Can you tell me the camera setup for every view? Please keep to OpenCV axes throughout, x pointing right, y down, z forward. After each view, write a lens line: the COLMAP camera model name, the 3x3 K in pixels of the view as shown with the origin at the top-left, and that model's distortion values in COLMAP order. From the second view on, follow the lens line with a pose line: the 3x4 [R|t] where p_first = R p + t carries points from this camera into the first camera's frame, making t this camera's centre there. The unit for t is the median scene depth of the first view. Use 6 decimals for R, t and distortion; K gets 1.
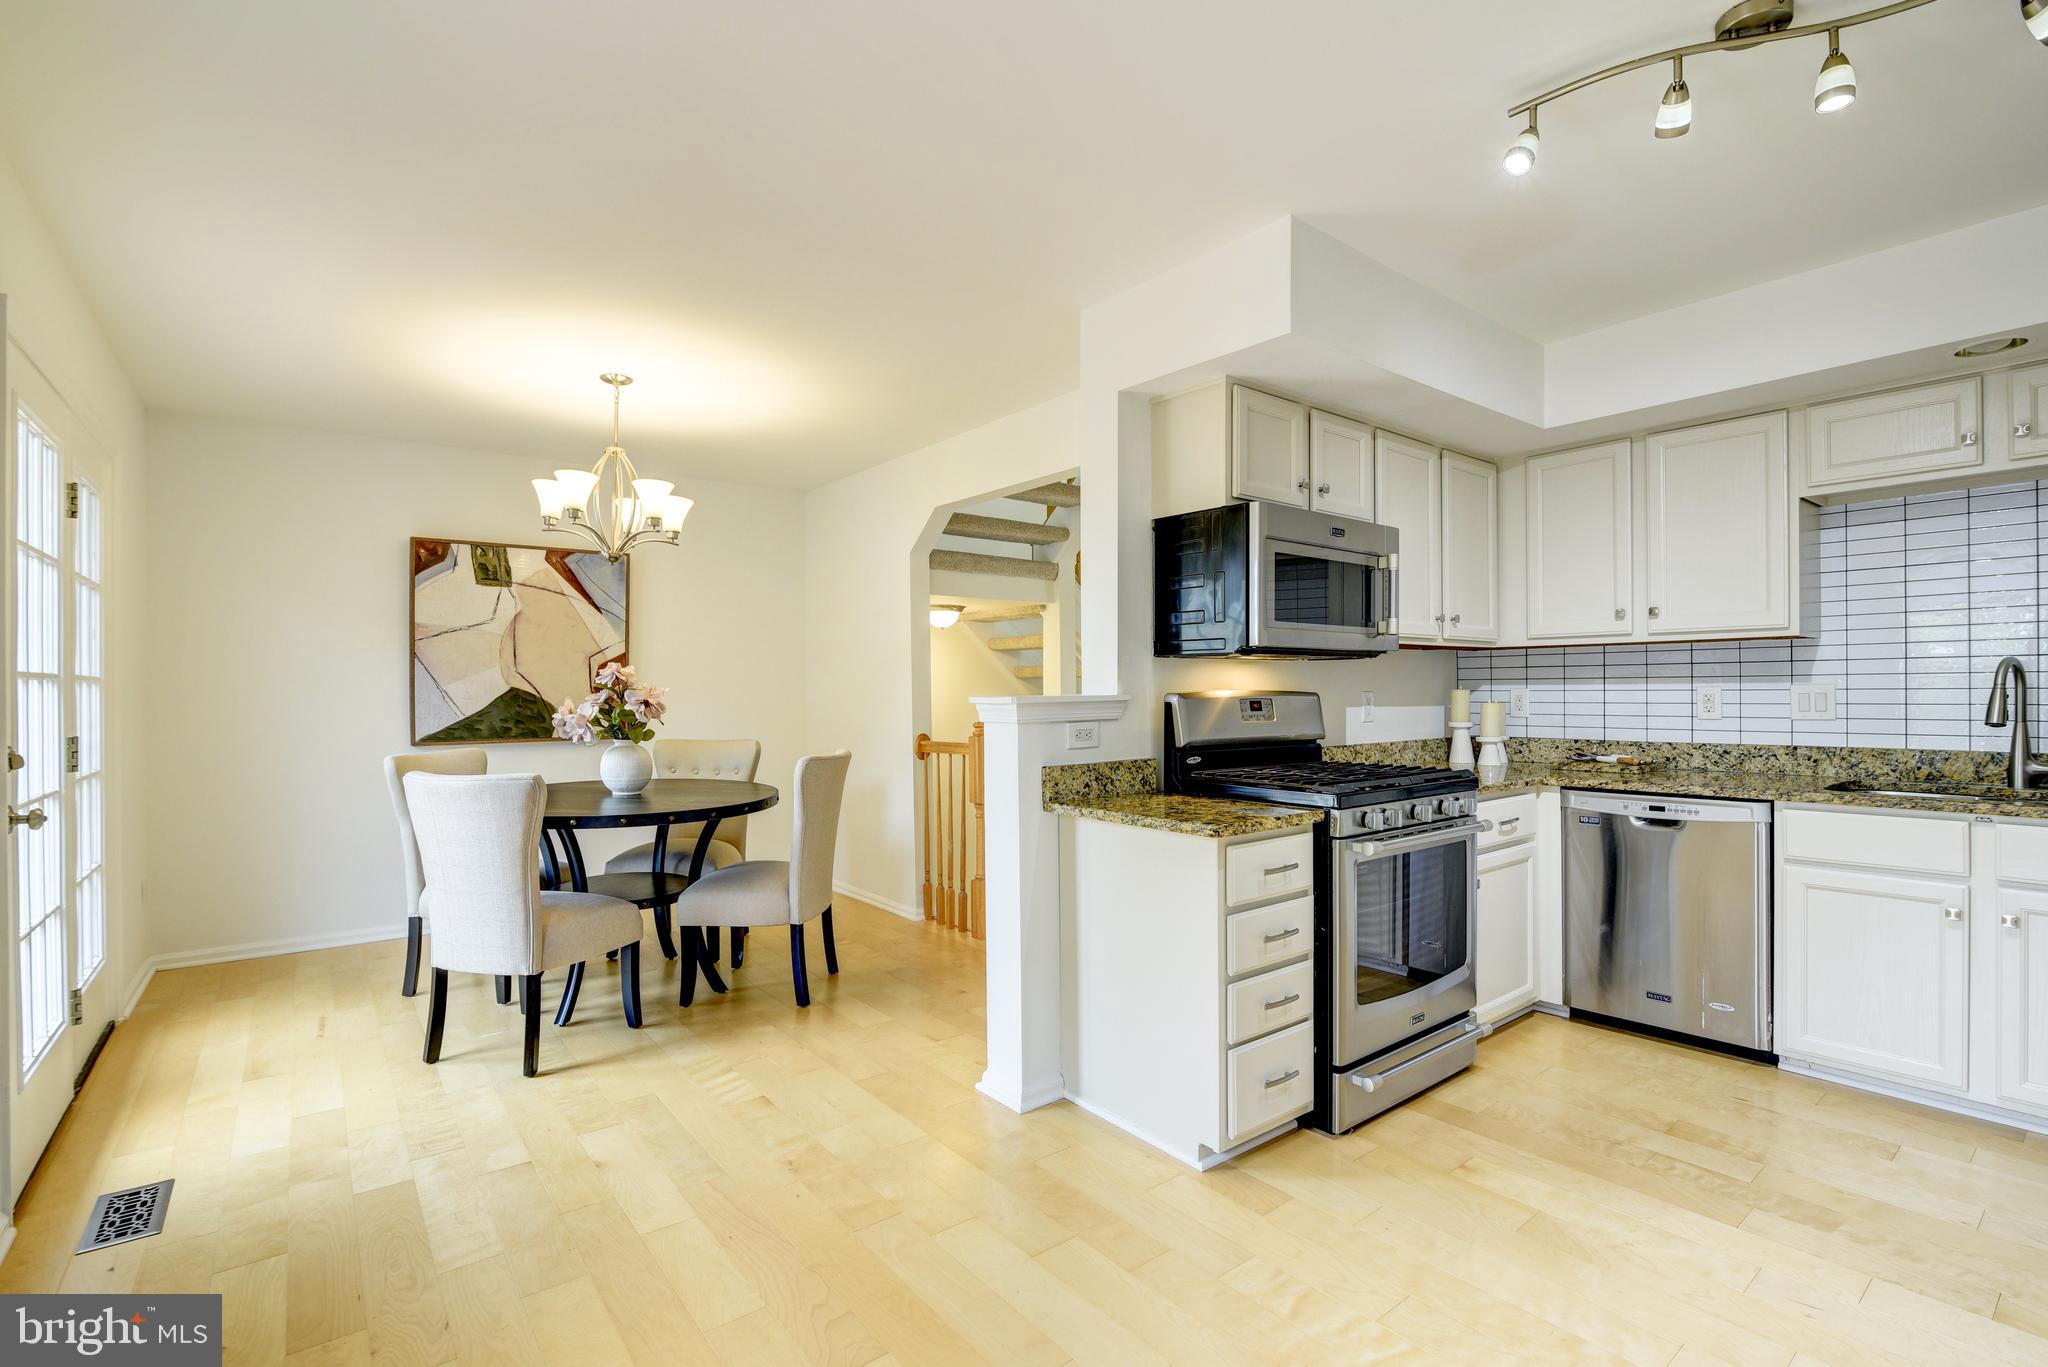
lens RADIAL K [[934.7, 0, 1031.6], [0, 934.7, 692.9], [0, 0, 1]] dist [-0.018717, 0.001124]
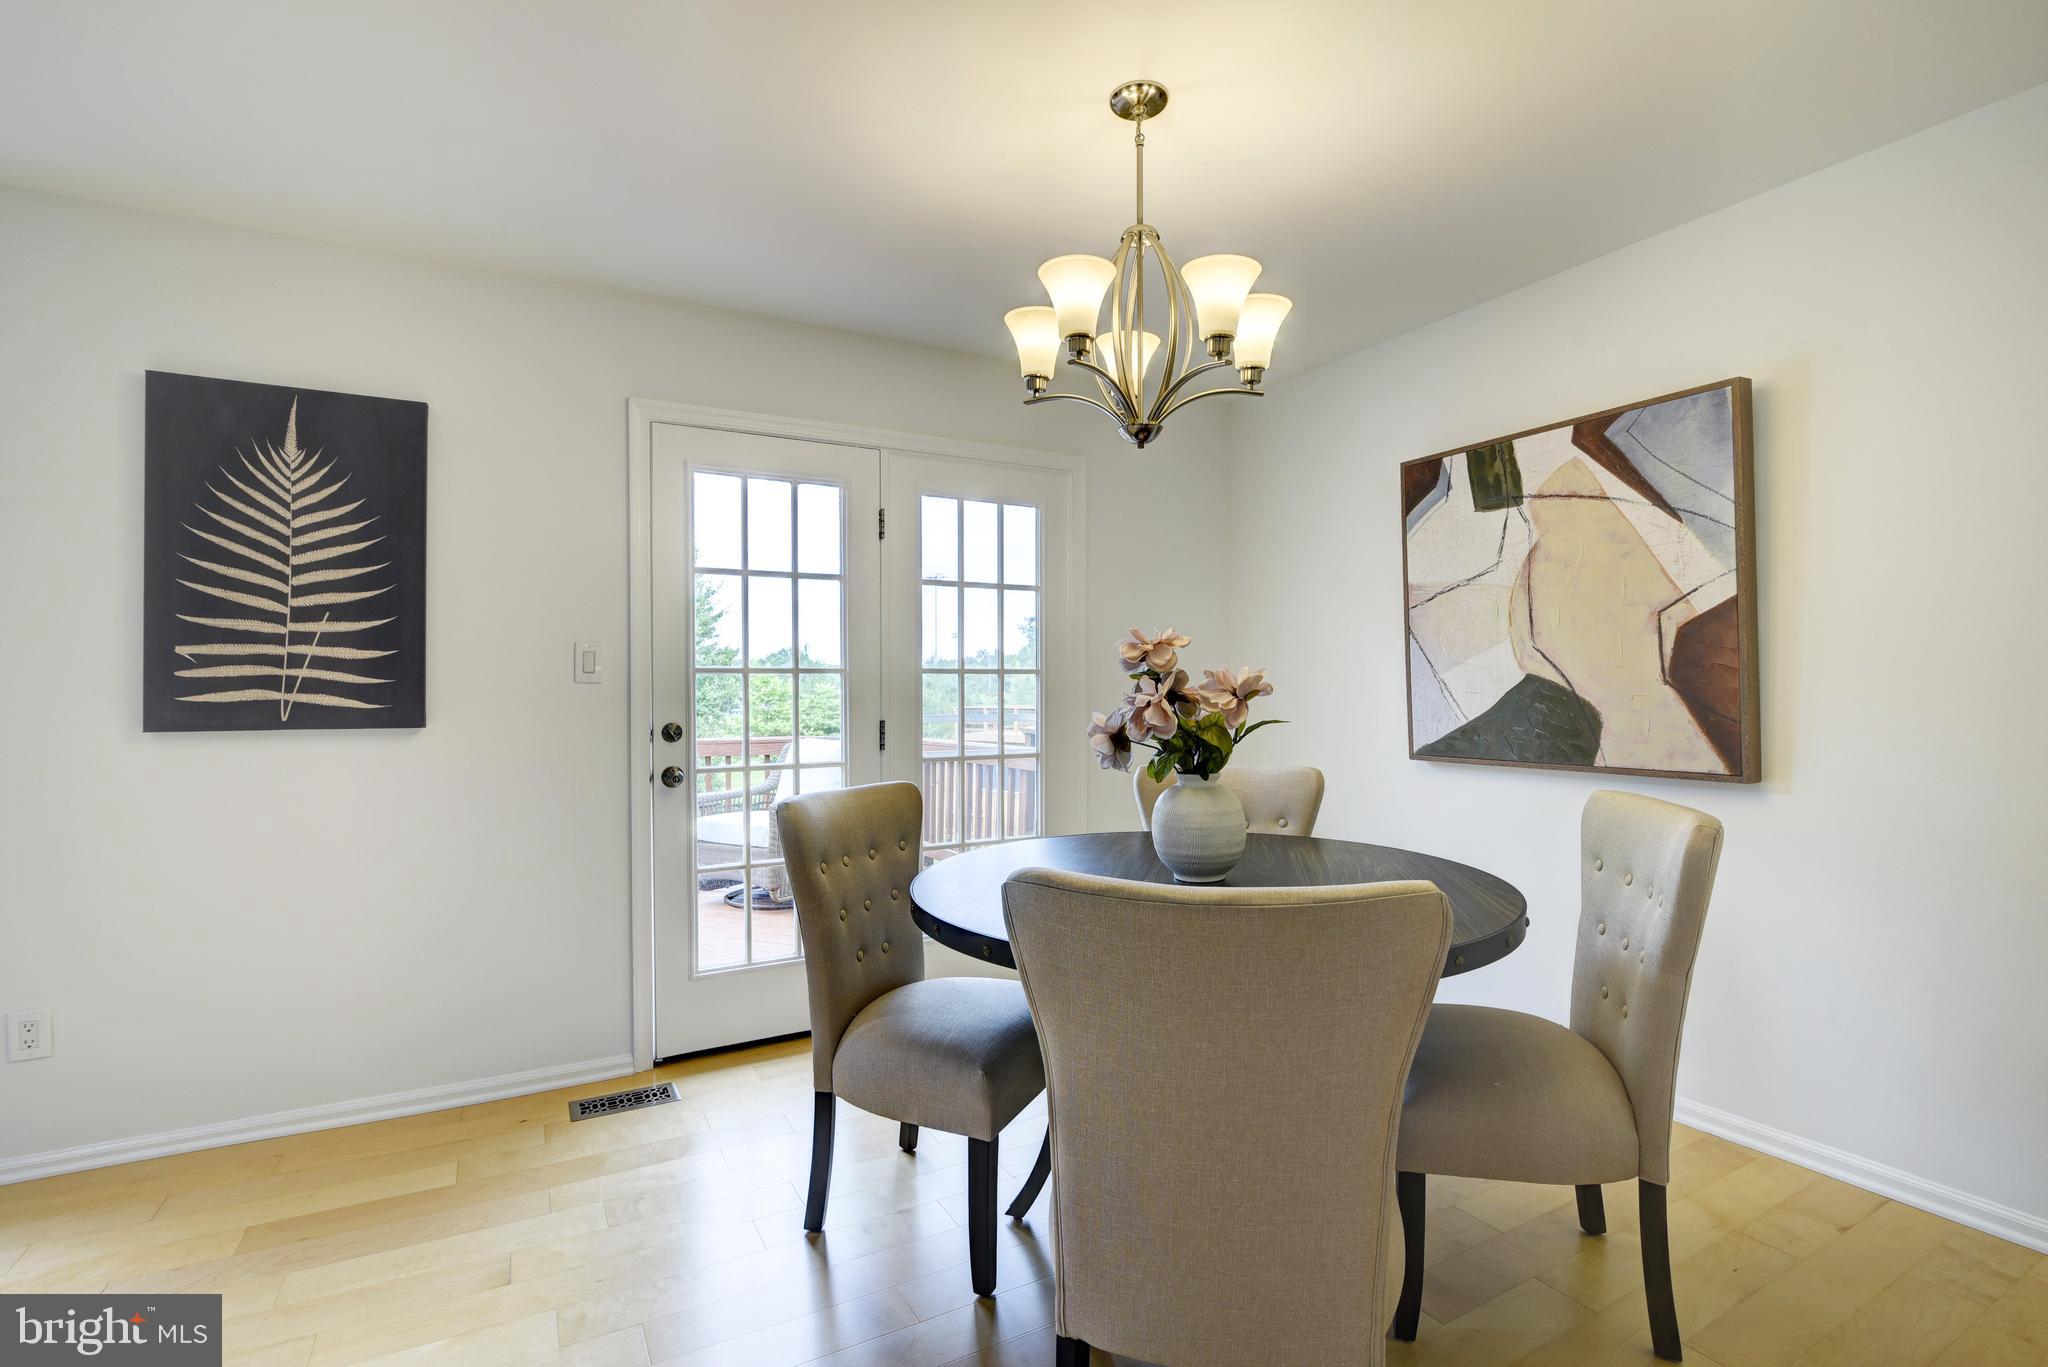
lens RADIAL K [[934.7, 0, 1003.2], [0, 934.7, 691.4], [0, 0, 1]] dist [-0.018717, 0.001124]
pose [[-0.160867, 0.010773, -0.986917, 0.079805], [0.003041, 0.999941, 0.010420, -0.002427], [0.986971, -0.001325, -0.160891, 0.791467]]
